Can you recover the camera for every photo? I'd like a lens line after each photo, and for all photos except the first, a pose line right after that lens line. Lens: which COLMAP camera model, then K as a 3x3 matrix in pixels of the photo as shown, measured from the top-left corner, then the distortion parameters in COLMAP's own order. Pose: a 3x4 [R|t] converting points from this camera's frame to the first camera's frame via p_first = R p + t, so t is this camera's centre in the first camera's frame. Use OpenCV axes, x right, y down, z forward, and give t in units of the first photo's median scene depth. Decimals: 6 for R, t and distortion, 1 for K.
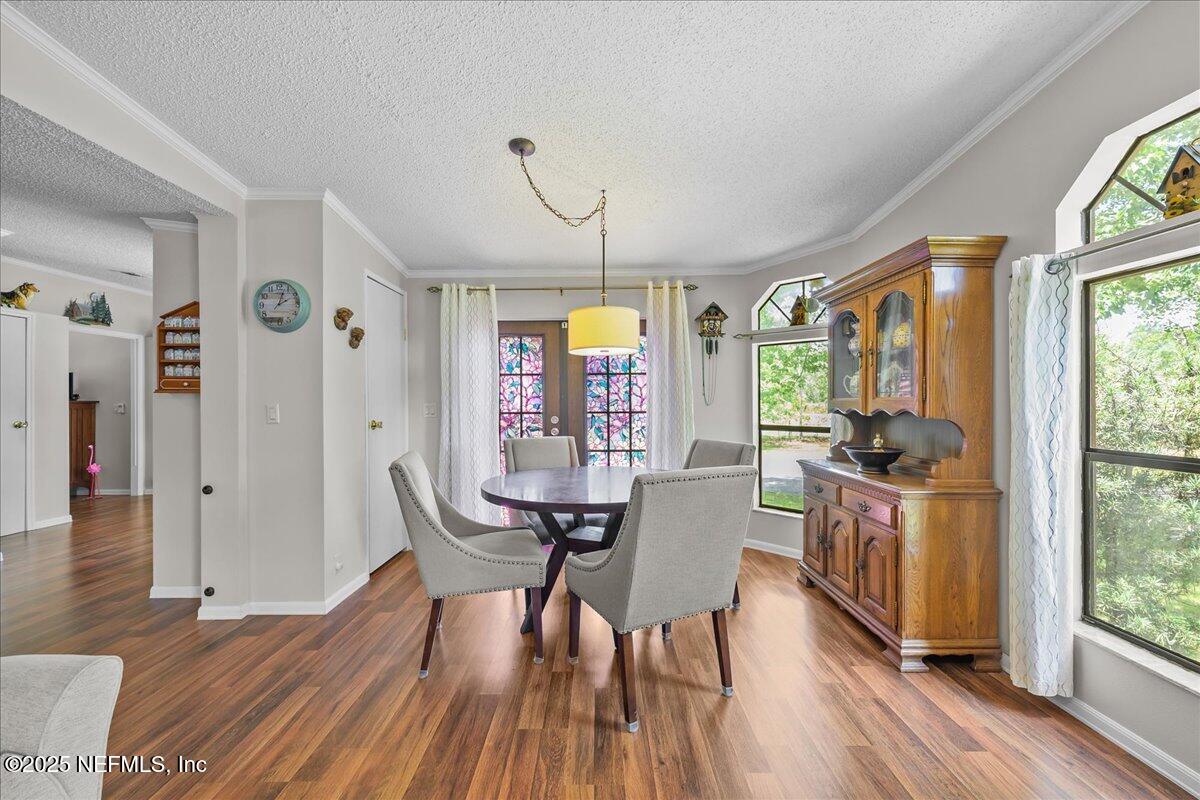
lens RADIAL K [[475.6, 0, 602.9], [0, 475.6, 403.6], [0, 0, 1]] dist [-0.000773, 0.000114]
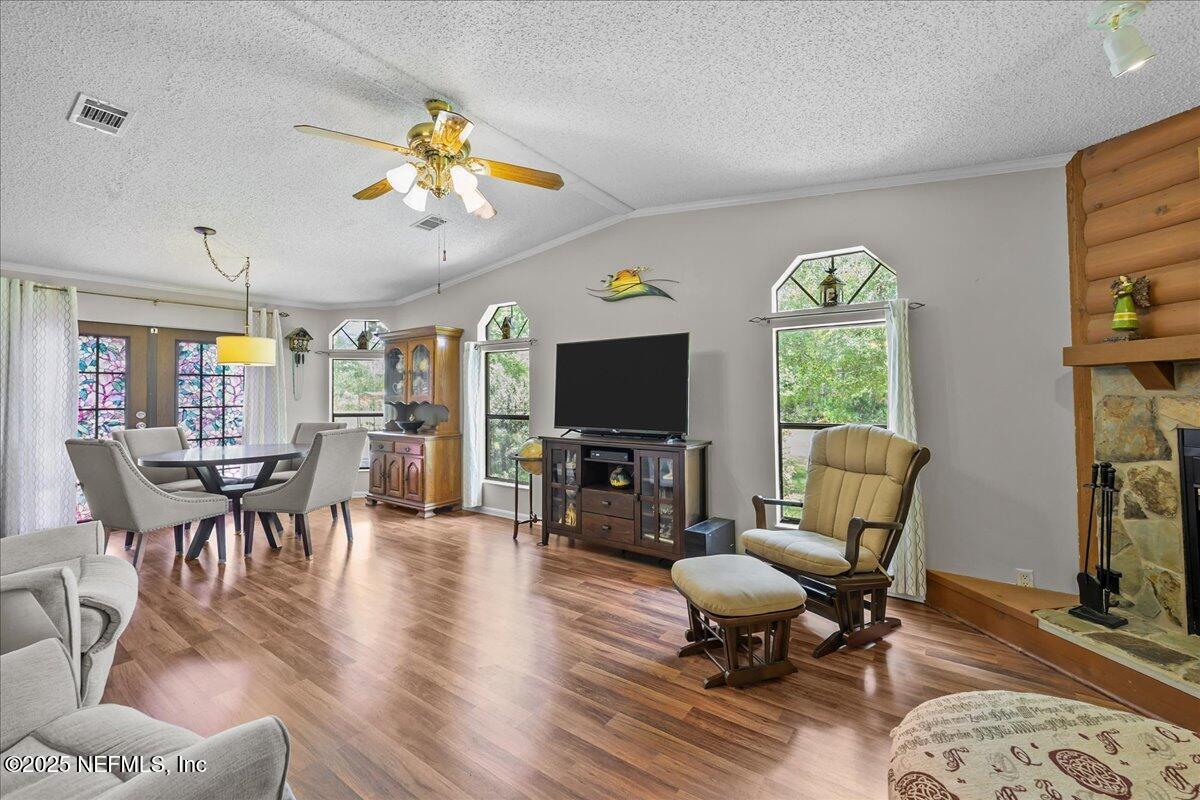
lens RADIAL K [[481.9, 0, 599.7], [0, 481.9, 383.9], [0, 0, 1]] dist [-0.001141, -0.000115]
pose [[0.587404, 0.019693, 0.809054, -0.399264], [0.007242, 0.999536, -0.029588, 0.003204], [-0.809261, 0.023239, 0.586989, -0.548866]]
